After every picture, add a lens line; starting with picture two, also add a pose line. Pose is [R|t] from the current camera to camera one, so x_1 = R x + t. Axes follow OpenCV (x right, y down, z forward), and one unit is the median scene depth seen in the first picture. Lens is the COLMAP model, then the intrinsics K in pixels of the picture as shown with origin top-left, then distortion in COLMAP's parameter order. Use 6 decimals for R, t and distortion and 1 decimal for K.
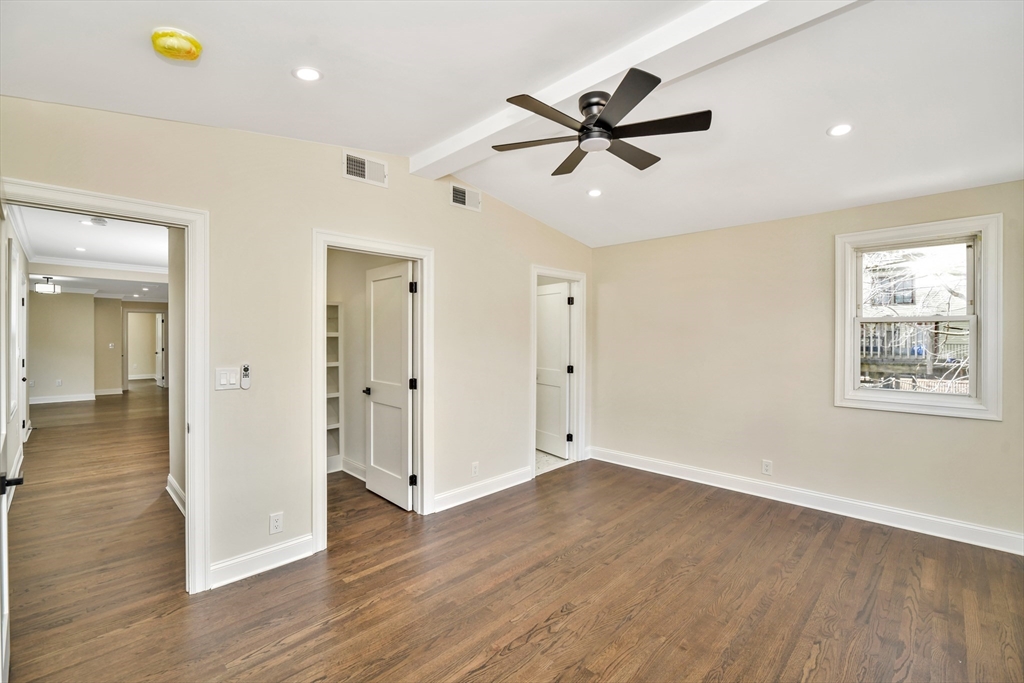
lens RADIAL K [[454.3, 0, 512.0], [0, 454.3, 341.5], [0, 0, 1]] dist [-0.000718, 0.000219]
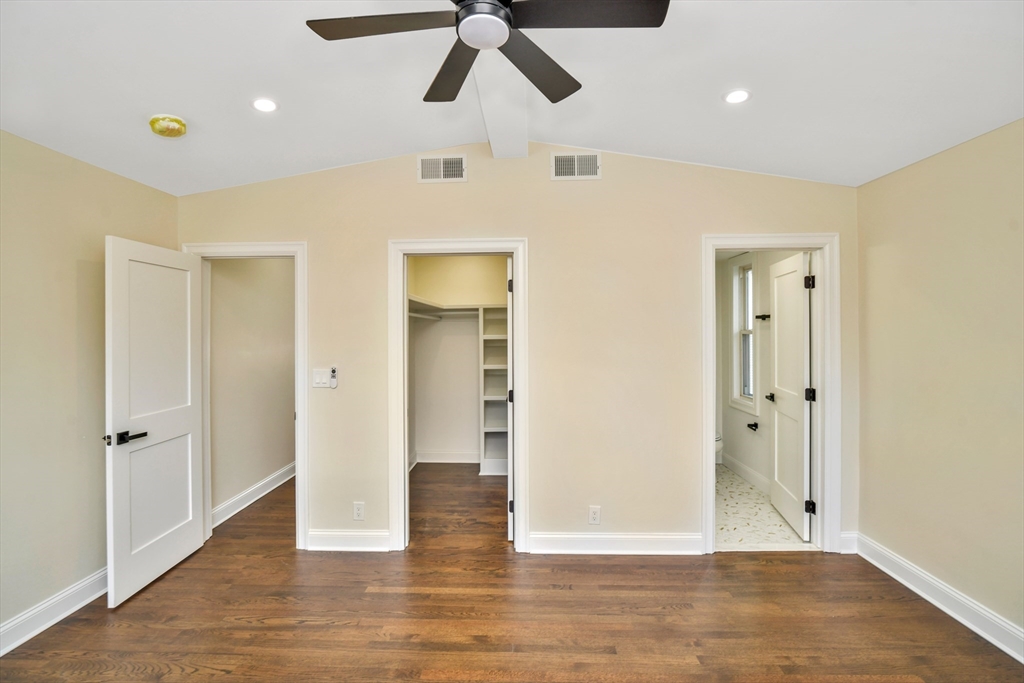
lens RADIAL K [[440.1, 0, 540.3], [0, 440.1, 337.3], [0, 0, 1]] dist [-0.005285, -0.000123]
pose [[0.669306, -0.008205, -0.742941, 0.428362], [-0.003219, 0.999898, -0.013943, -0.008295], [0.742979, 0.011724, 0.669212, 0.449035]]
